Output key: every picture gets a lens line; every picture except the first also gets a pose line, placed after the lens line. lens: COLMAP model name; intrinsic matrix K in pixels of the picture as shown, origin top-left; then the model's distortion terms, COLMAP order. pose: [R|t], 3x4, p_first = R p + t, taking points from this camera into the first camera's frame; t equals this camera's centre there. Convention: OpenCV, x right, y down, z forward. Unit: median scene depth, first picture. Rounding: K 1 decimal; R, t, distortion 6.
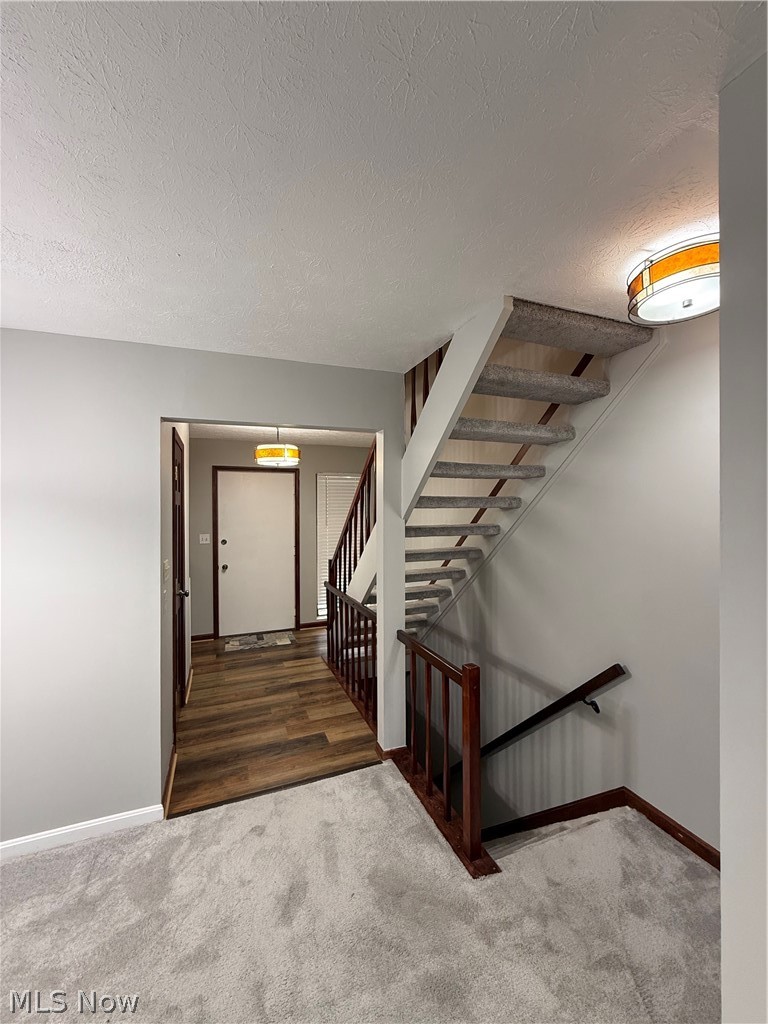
lens RADIAL K [[410.0, 0, 384.0], [0, 410.0, 512.0], [0, 0, 1]] dist [0.013353, 0.000009]
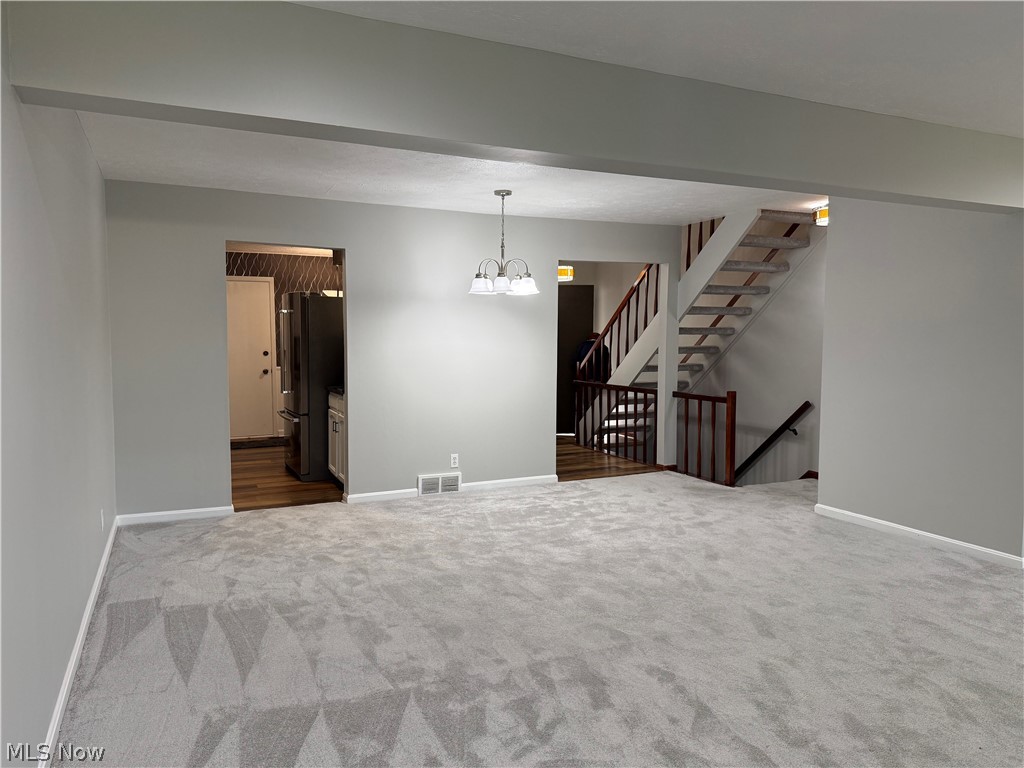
lens RADIAL K [[716.3, 0, 512.0], [0, 716.3, 384.0], [0, 0, 1]] dist [0.156429, -0.177522]
pose [[0.998205, 0.002093, 0.059851, -0.719901], [-0.006140, 0.997700, 0.067510, 0.072412], [-0.059572, -0.067756, 0.995922, -1.656410]]
